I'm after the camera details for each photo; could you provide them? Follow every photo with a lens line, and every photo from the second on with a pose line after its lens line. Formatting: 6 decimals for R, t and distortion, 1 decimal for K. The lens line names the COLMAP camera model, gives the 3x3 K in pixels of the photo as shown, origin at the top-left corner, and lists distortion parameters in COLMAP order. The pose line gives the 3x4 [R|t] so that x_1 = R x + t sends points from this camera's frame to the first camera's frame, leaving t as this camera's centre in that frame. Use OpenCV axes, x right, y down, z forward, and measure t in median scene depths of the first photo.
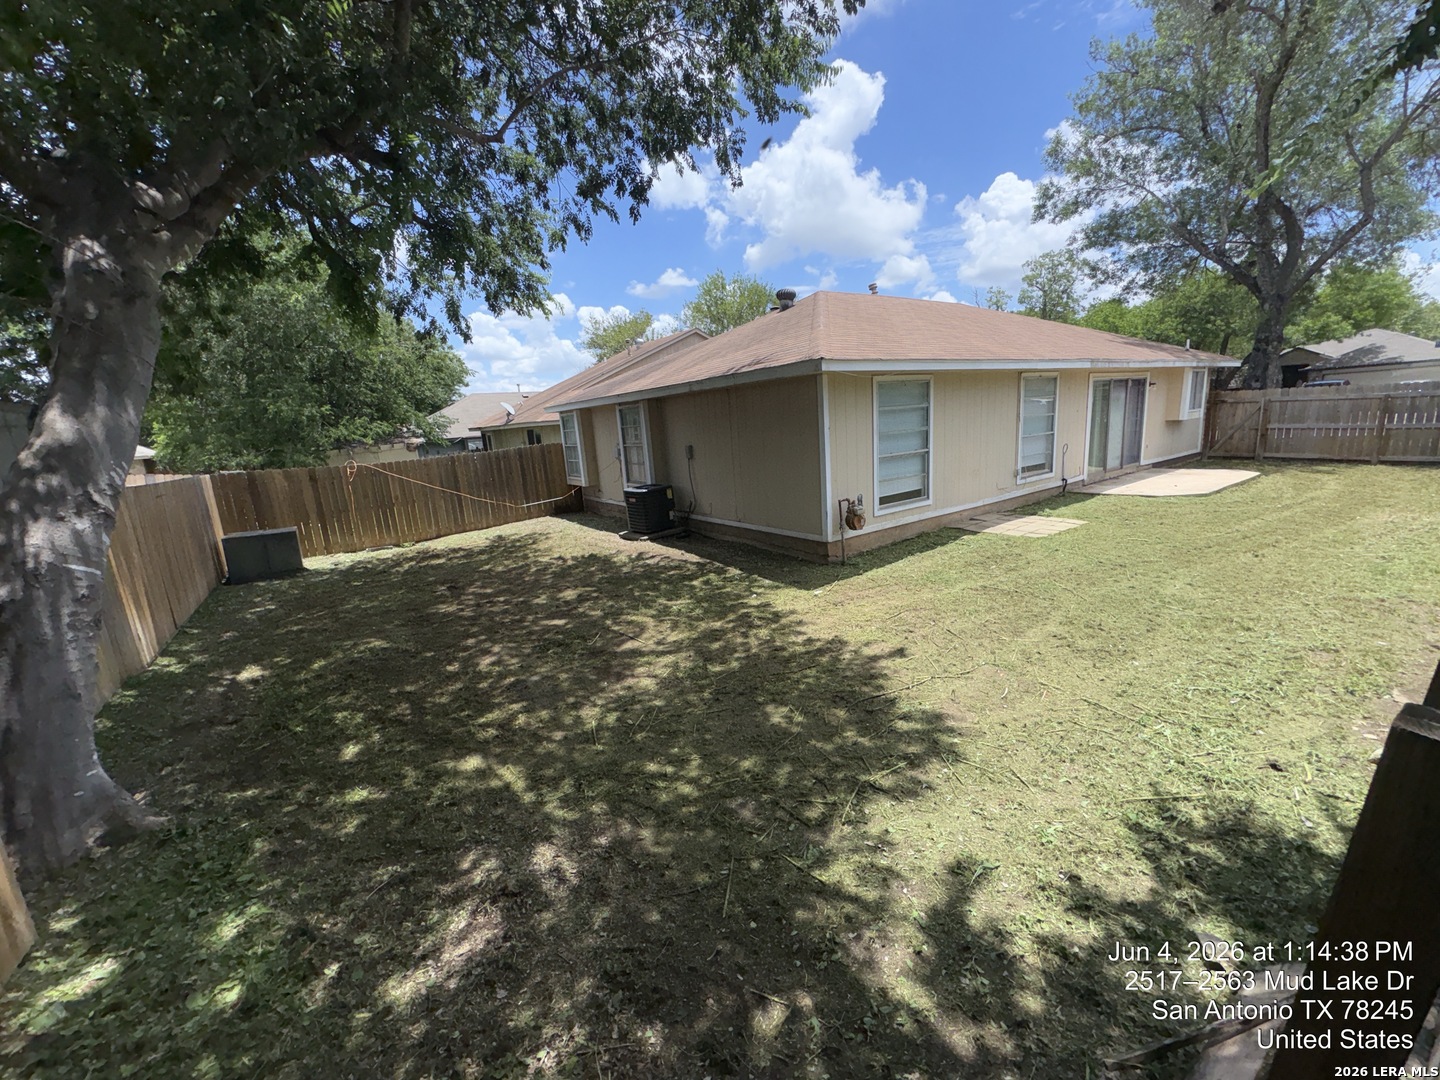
lens RADIAL K [[568.4, 0, 717.4], [0, 568.4, 542.2], [0, 0, 1]] dist [-0.000255, 0.000258]
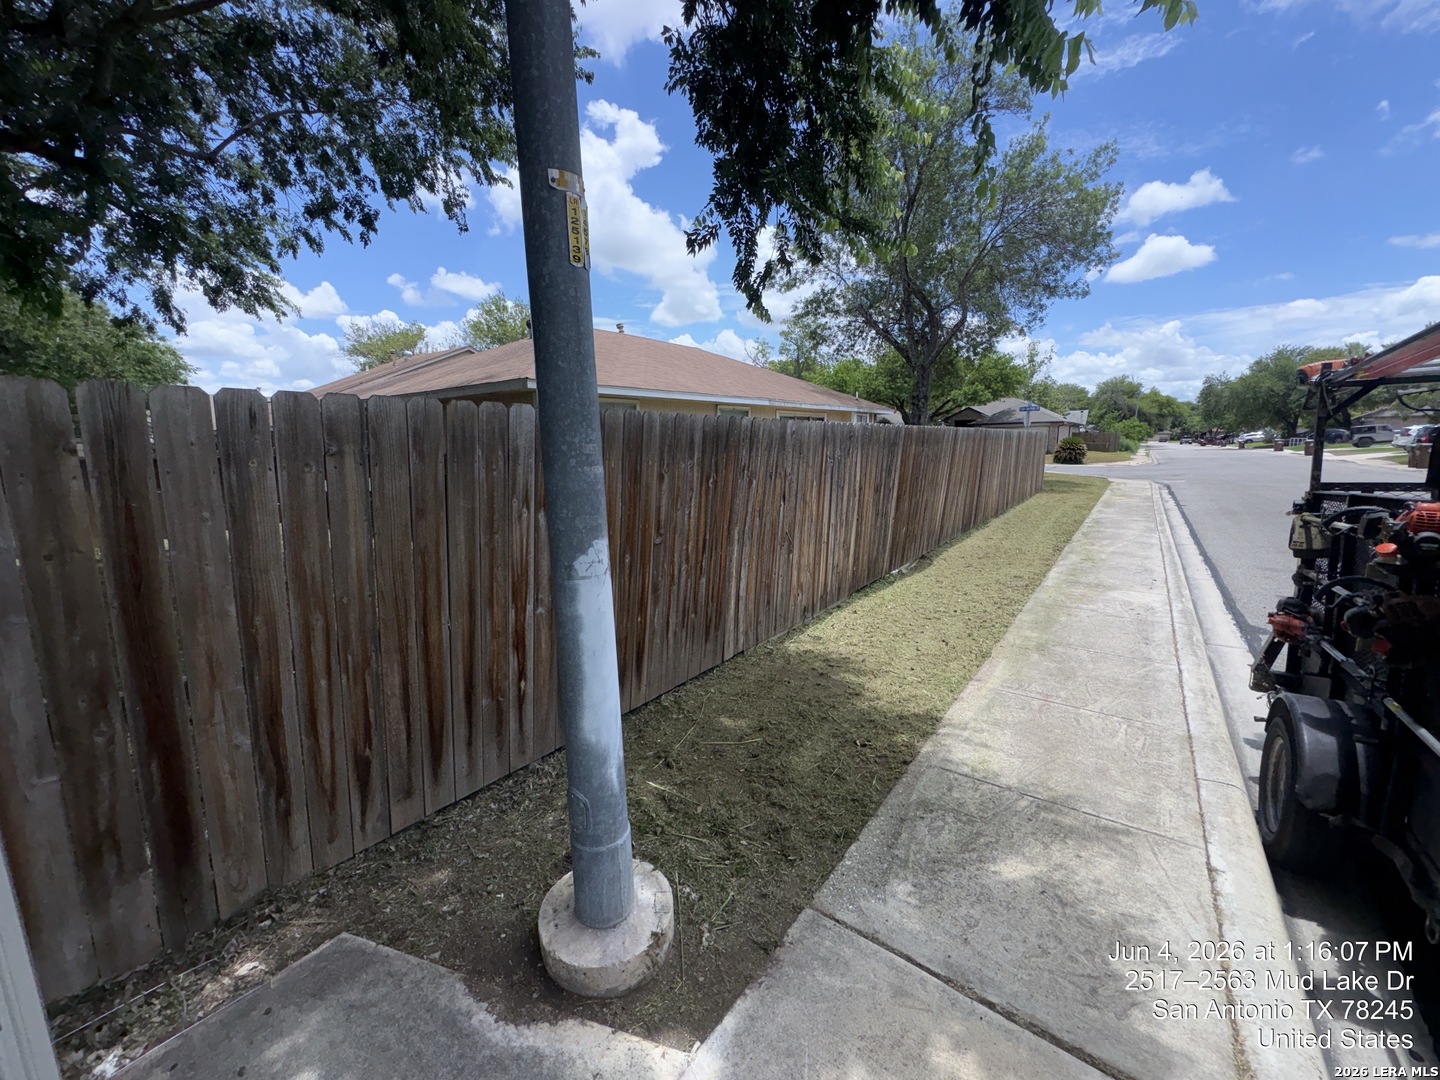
lens RADIAL K [[568.4, 0, 717.4], [0, 568.4, 542.2], [0, 0, 1]] dist [-0.000255, 0.000258]
pose [[0.944370, -0.010271, 0.328726, 0.109892], [0.026305, 0.998669, -0.044365, 0.074541], [-0.327833, 0.050544, 0.943383, -0.210991]]
